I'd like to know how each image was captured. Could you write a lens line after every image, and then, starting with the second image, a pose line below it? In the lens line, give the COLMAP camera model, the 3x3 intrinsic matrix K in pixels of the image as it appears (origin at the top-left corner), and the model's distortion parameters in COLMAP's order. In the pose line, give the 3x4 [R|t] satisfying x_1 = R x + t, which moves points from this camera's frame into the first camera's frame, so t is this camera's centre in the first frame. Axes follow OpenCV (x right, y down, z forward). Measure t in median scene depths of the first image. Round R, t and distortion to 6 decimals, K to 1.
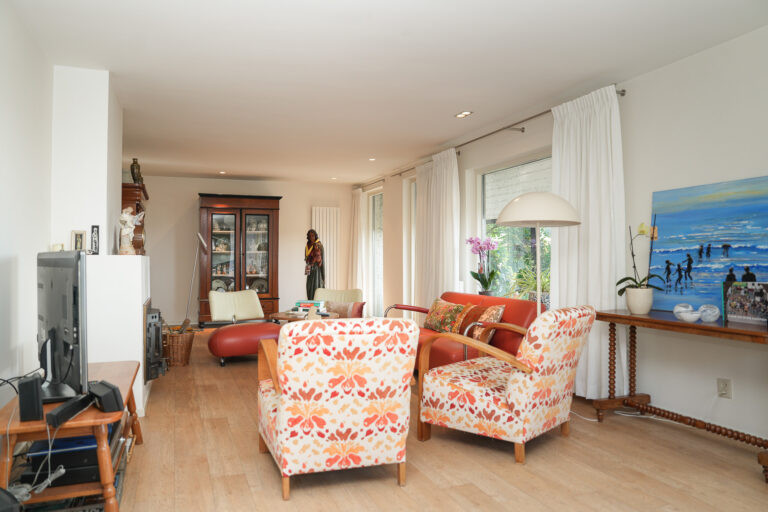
lens RADIAL K [[525.2, 0, 384.0], [0, 525.2, 256.0], [0, 0, 1]] dist [-0.061653, 0.008282]
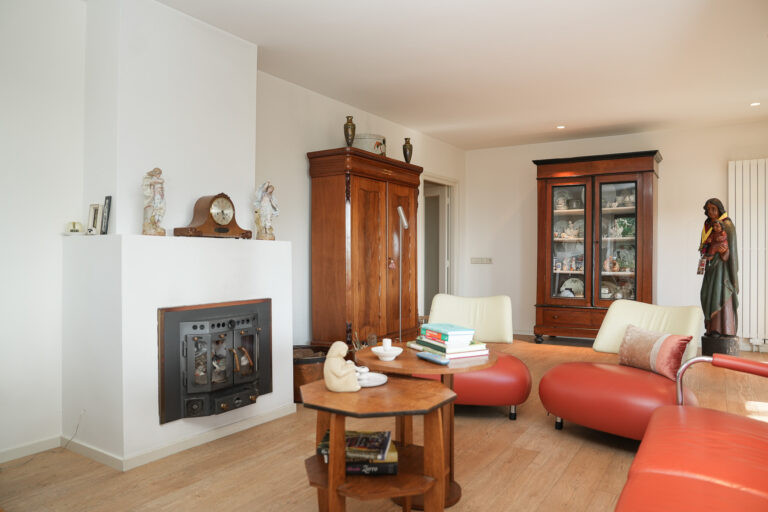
lens RADIAL K [[525.2, 0, 384.0], [0, 525.2, 256.0], [0, 0, 1]] dist [-0.061653, 0.008282]
pose [[0.586120, 0.001183, -0.810223, 0.104424], [0.004105, 0.999982, 0.004430, 0.009654], [0.810214, -0.005922, 0.586105, 0.329675]]
